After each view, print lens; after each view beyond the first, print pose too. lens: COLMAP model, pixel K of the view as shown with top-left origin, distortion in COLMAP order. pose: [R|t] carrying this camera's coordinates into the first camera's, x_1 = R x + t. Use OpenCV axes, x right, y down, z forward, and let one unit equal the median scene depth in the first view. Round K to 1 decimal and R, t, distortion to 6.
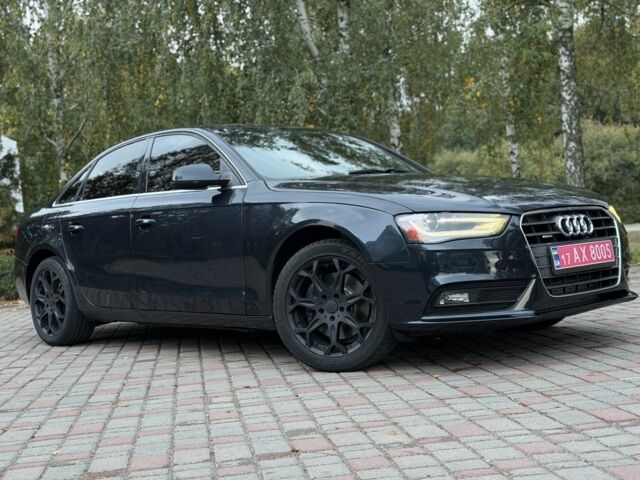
lens RADIAL K [[892.7, 0, 316.8], [0, 892.7, 240.4], [0, 0, 1]] dist [0.109802, 0.000000]
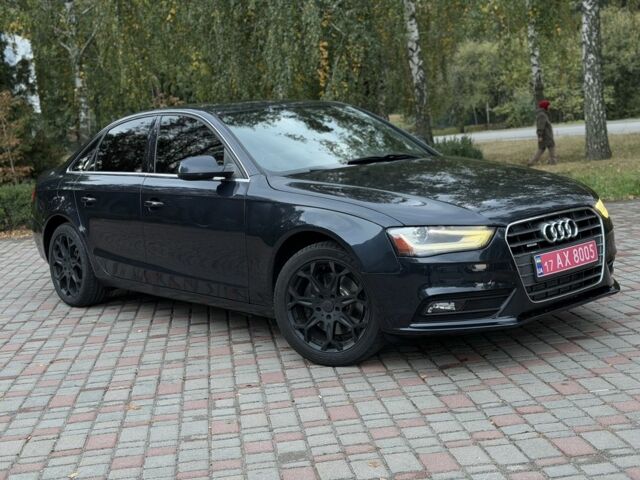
lens RADIAL K [[892.7, 0, 317.7], [0, 892.7, 242.3], [0, 0, 1]] dist [0.109802, 0.000000]
pose [[0.999778, 0.000726, -0.021045, 0.026574], [0.001939, 0.991986, 0.126335, -0.135664], [0.020968, -0.126348, 0.991764, -0.047932]]
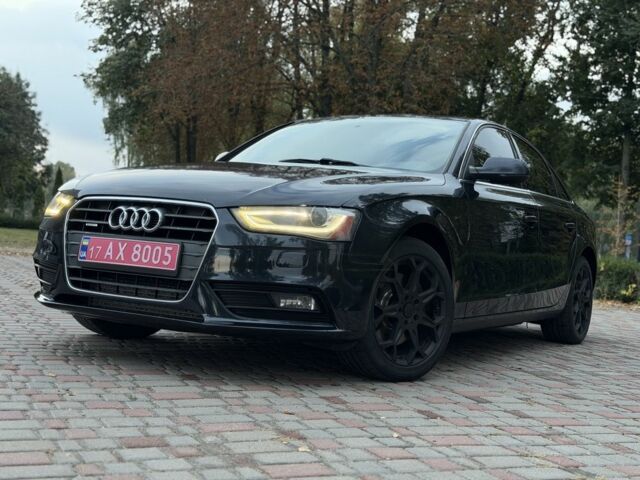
lens RADIAL K [[892.7, 0, 323.0], [0, 892.7, 239.3], [0, 0, 1]] dist [0.109802, 0.000000]
pose [[0.279568, 0.103973, -0.954480, 1.151475], [-0.095016, 0.992235, 0.080255, -0.082502], [0.955413, 0.068254, 0.287277, 0.925154]]
